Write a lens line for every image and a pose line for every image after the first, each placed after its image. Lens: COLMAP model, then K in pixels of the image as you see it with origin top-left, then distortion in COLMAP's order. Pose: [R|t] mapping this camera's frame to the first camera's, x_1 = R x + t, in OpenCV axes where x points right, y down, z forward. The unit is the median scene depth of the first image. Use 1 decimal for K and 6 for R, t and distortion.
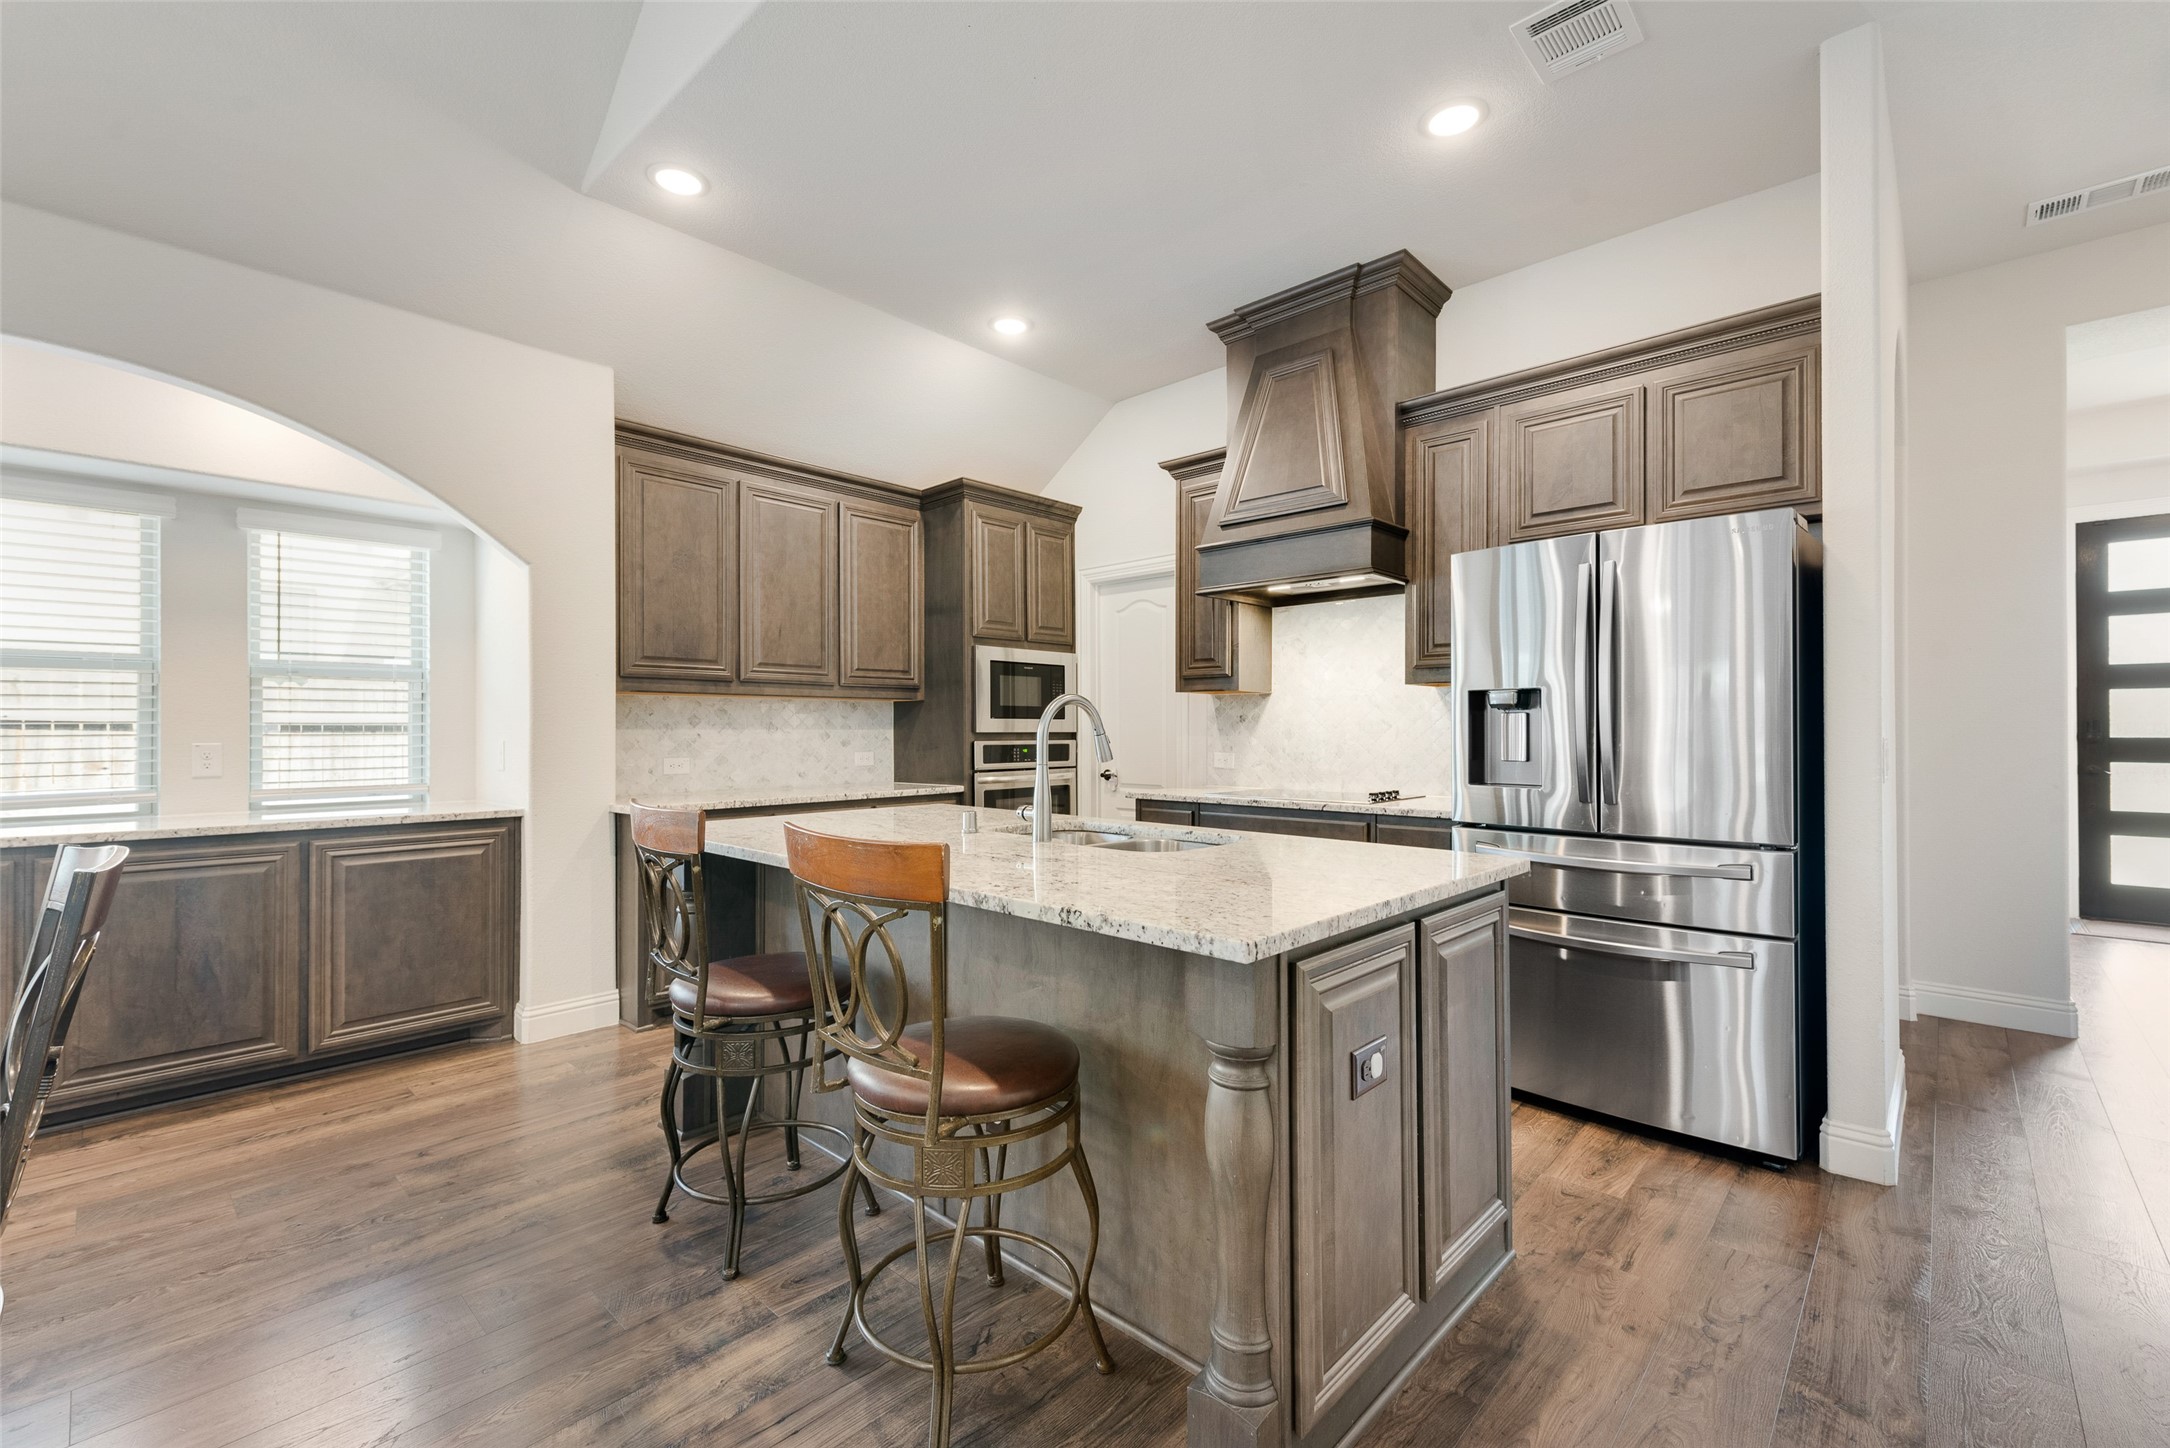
lens RADIAL K [[922.1, 0, 1085.0], [0, 922.1, 724.0], [0, 0, 1]] dist [0.015780, -0.000196]
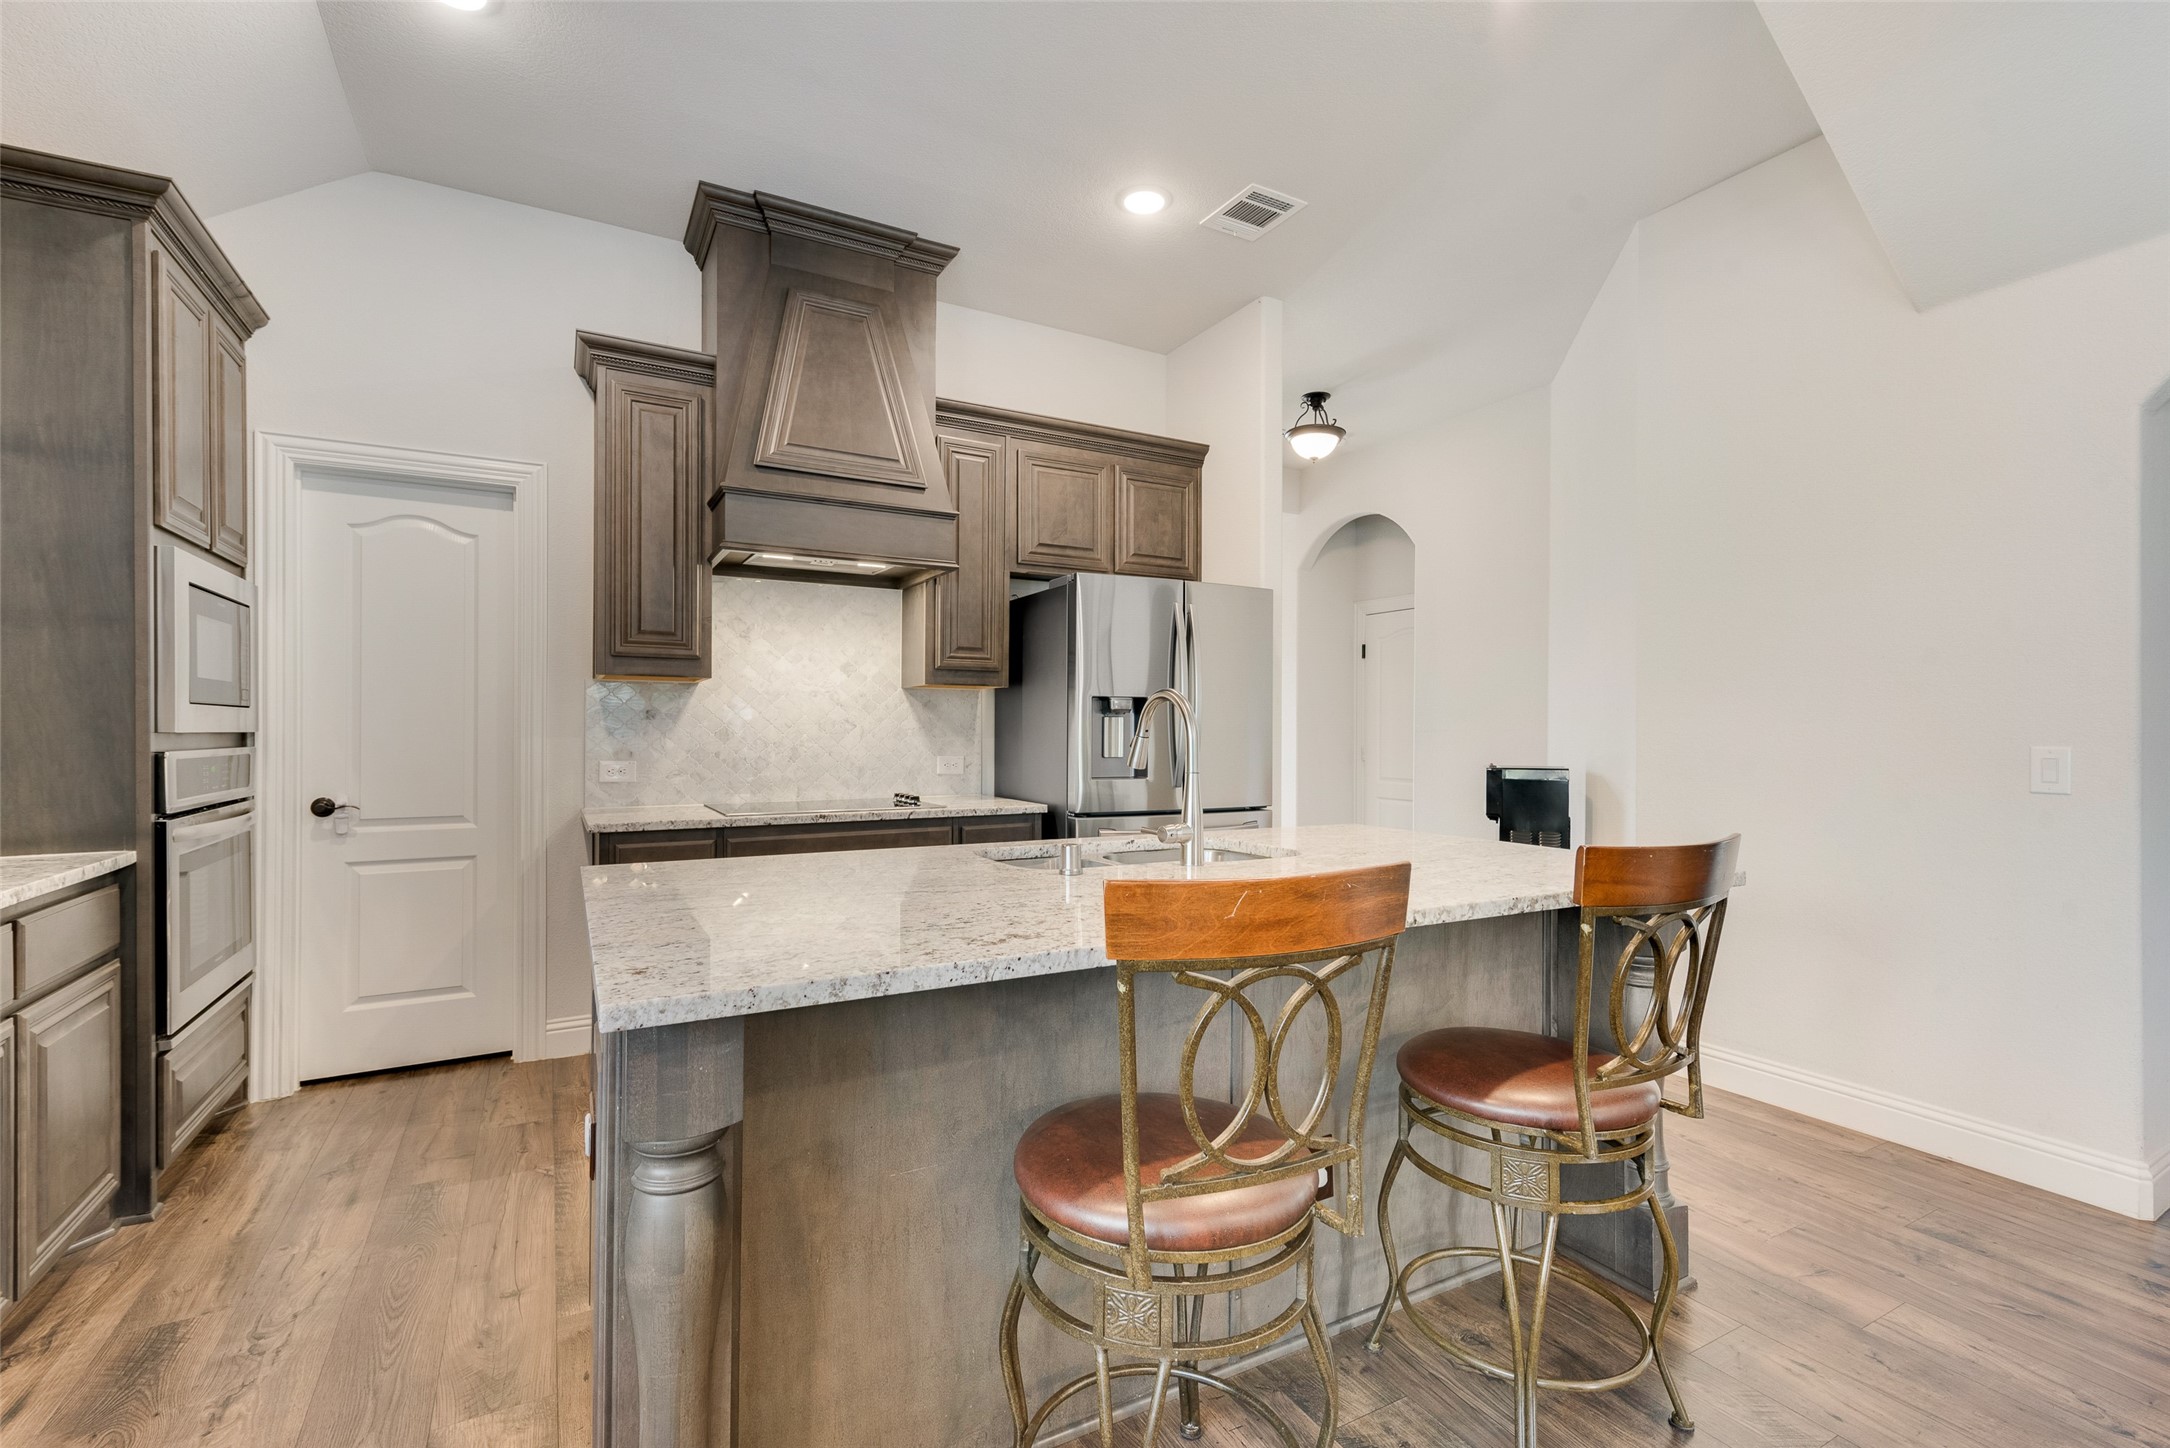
lens RADIAL K [[953.8, 0, 1082.8], [0, 953.8, 730.3], [0, 0, 1]] dist [0.011322, -0.000258]
pose [[0.308959, 0.003532, 0.951069, -0.486718], [-0.009424, 0.999955, -0.000652, 0.004740], [-0.951029, -0.008762, 0.308978, 0.452720]]
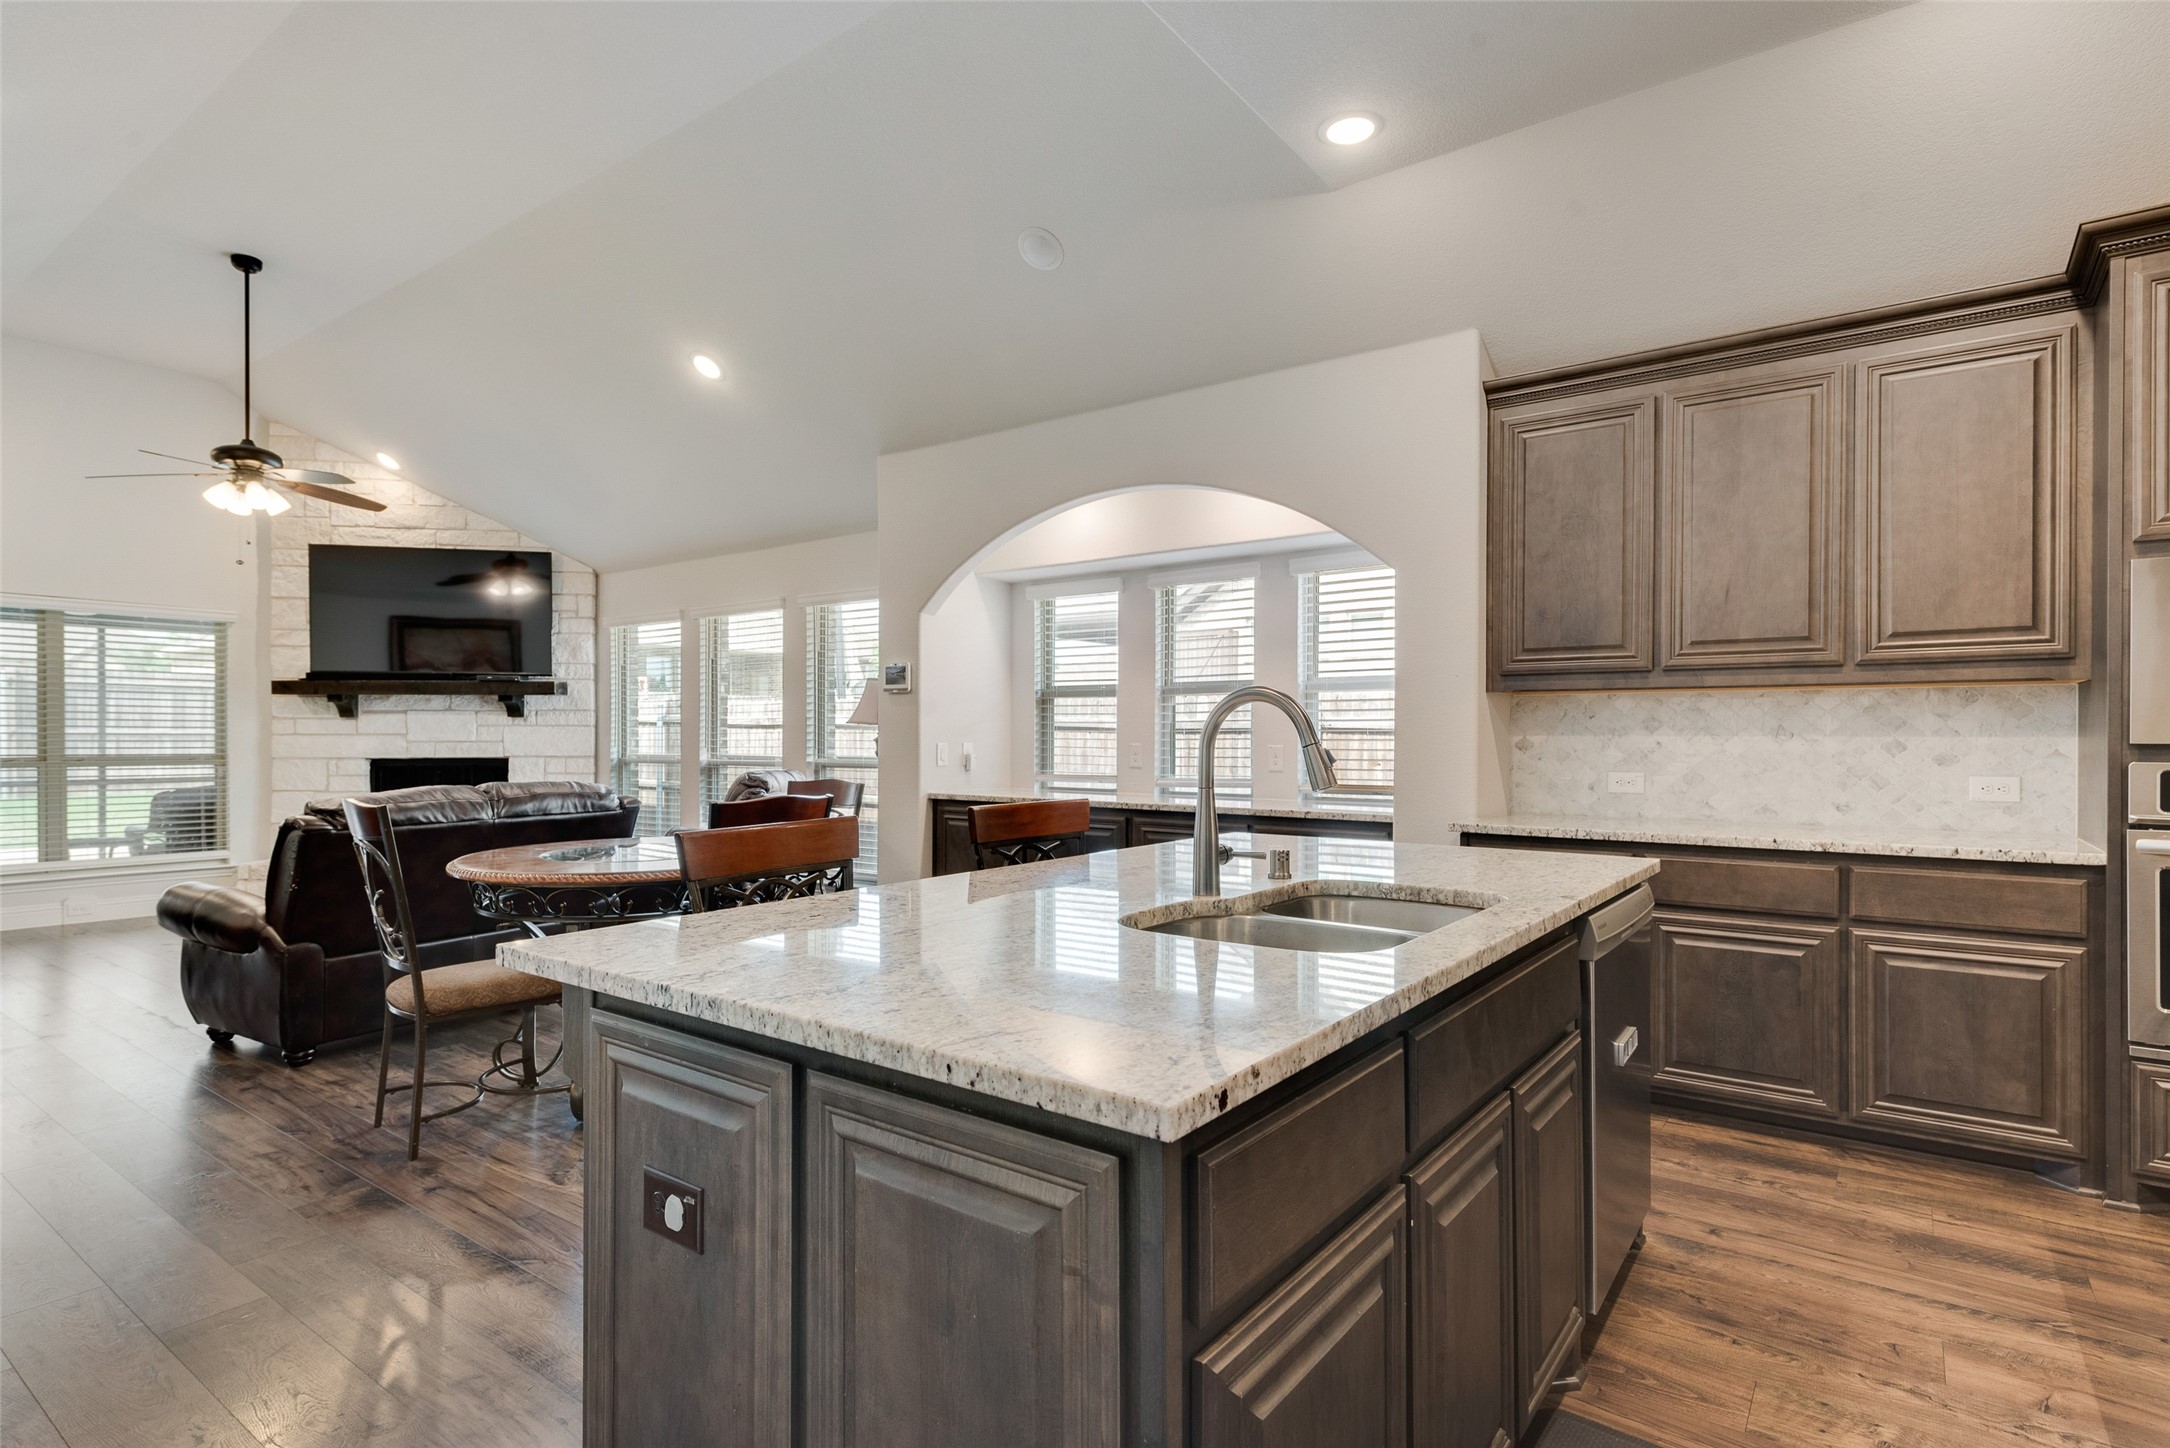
lens RADIAL K [[1094.2, 0, 1076.8], [0, 1094.2, 739.8], [0, 0, 1]] dist [0.013995, -0.004730]
pose [[0.112166, 0.006052, -0.993671, 0.427792], [0.005141, 0.999965, 0.006671, 0.000680], [0.993676, -0.005857, 0.112131, 0.437084]]
